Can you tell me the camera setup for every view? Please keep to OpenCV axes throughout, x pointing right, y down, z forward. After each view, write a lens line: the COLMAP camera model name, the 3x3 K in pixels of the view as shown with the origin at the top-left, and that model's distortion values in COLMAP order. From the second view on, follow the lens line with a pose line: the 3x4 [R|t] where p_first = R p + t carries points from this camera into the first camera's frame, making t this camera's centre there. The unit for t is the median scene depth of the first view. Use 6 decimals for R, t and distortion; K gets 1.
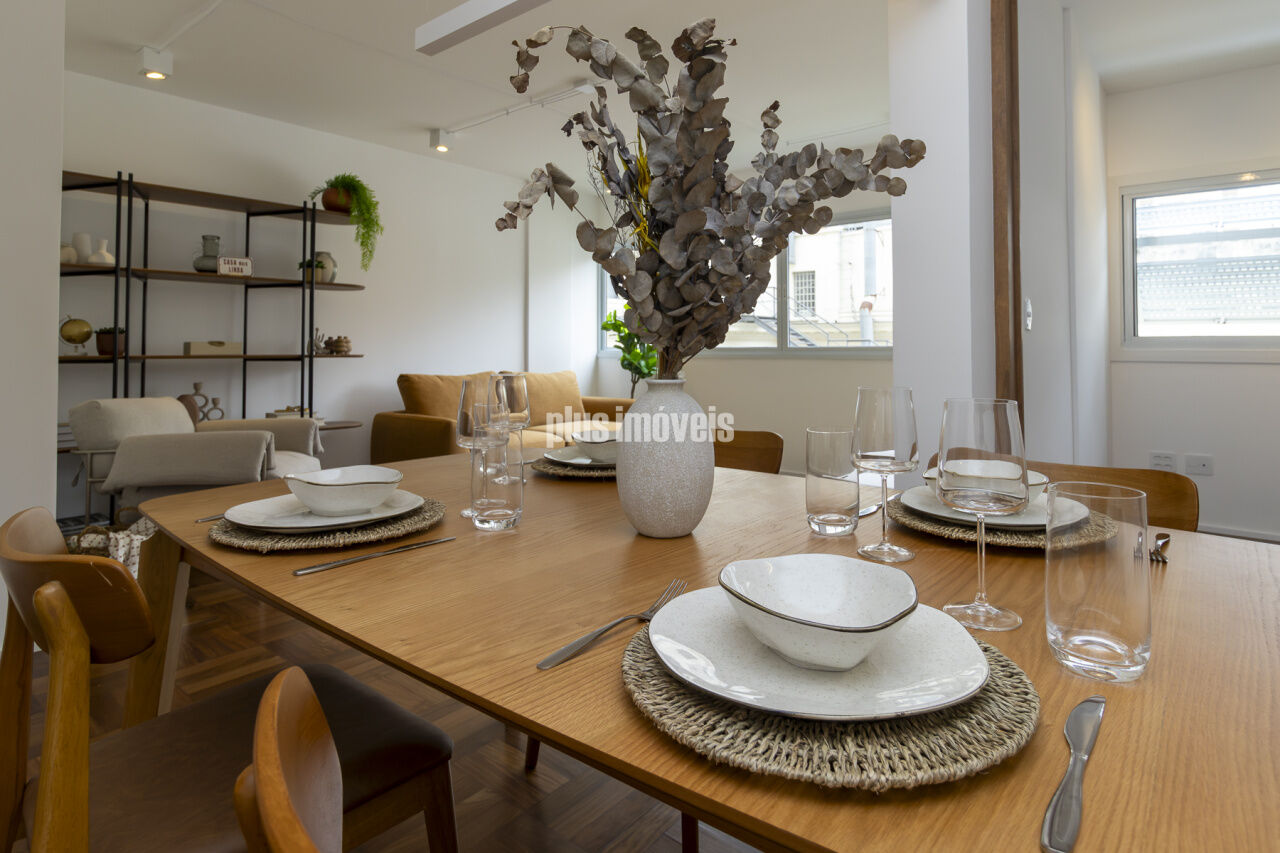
lens RADIAL K [[689.5, 0, 682.5], [0, 689.5, 320.0], [0, 0, 1]] dist [0.010018, -0.002054]
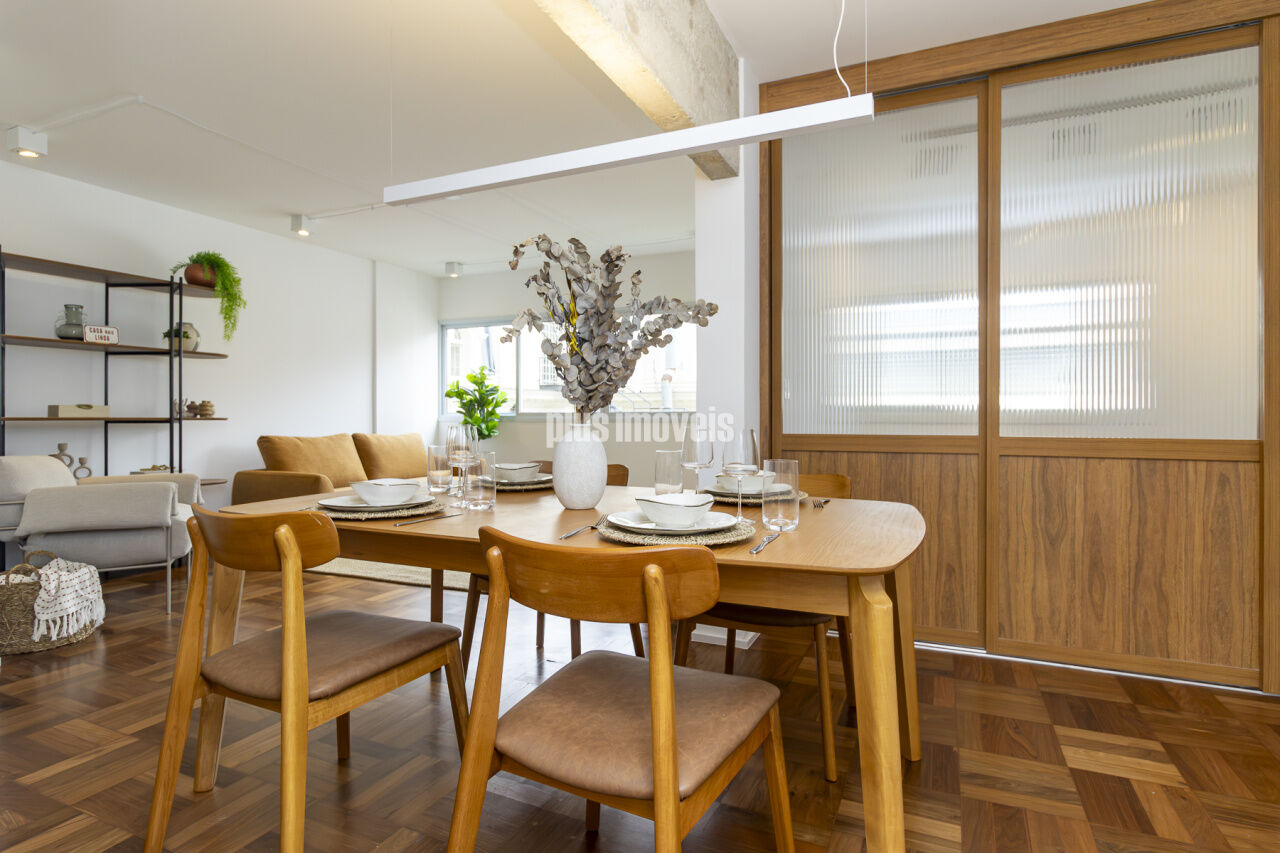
lens RADIAL K [[648.5, 0, 676.8], [0, 648.5, 409.7], [0, 0, 1]] dist [-0.000705, -0.002382]
pose [[0.959983, 0.002905, 0.280044, -0.077440], [-0.011682, 0.999491, 0.029678, -0.001875], [-0.279815, -0.031762, 0.959528, -0.210483]]
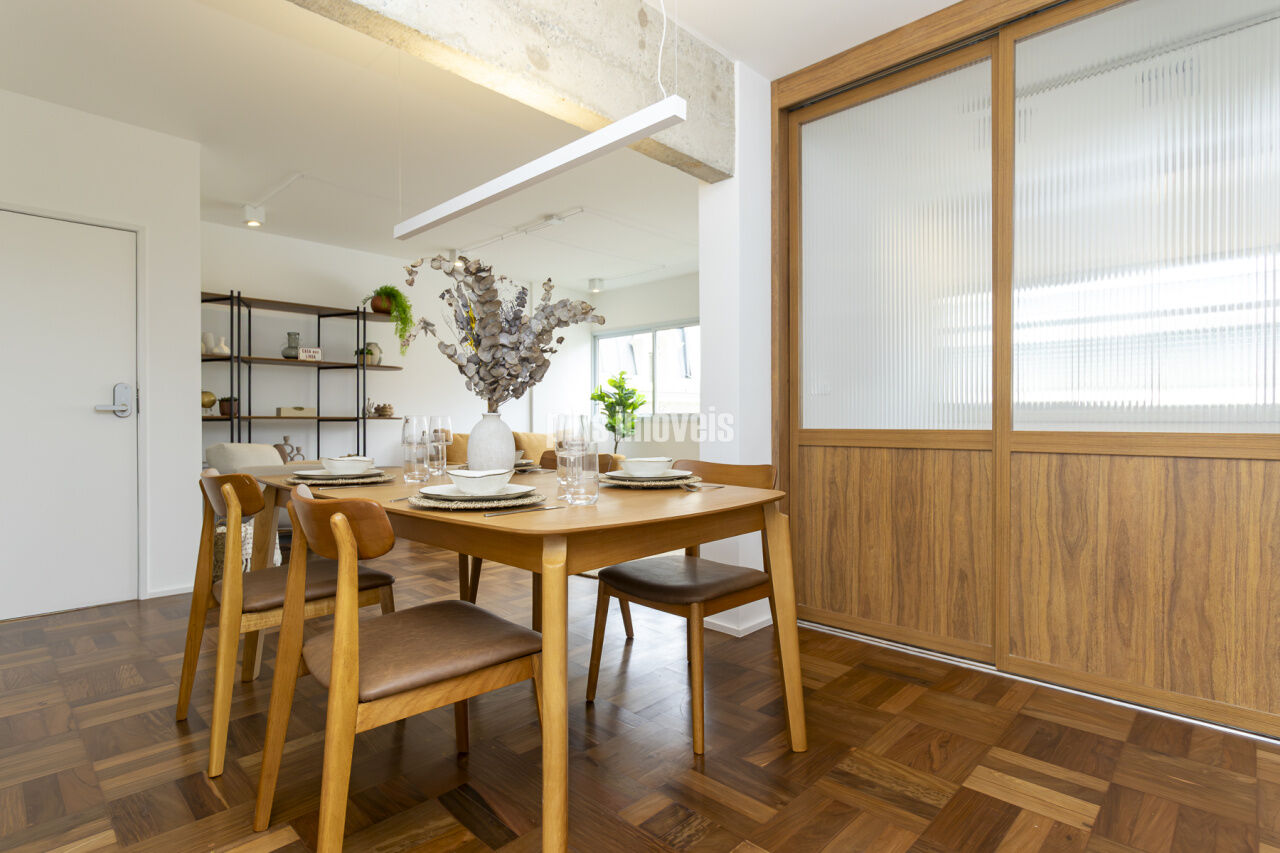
lens RADIAL K [[648.5, 0, 695.7], [0, 648.5, 416.7], [0, 0, 1]] dist [-0.000705, -0.002382]
pose [[0.998638, -0.001426, -0.052149, 0.212846], [0.003115, 0.999472, 0.032331, 0.010348], [0.052076, -0.032449, 0.998116, -0.288971]]
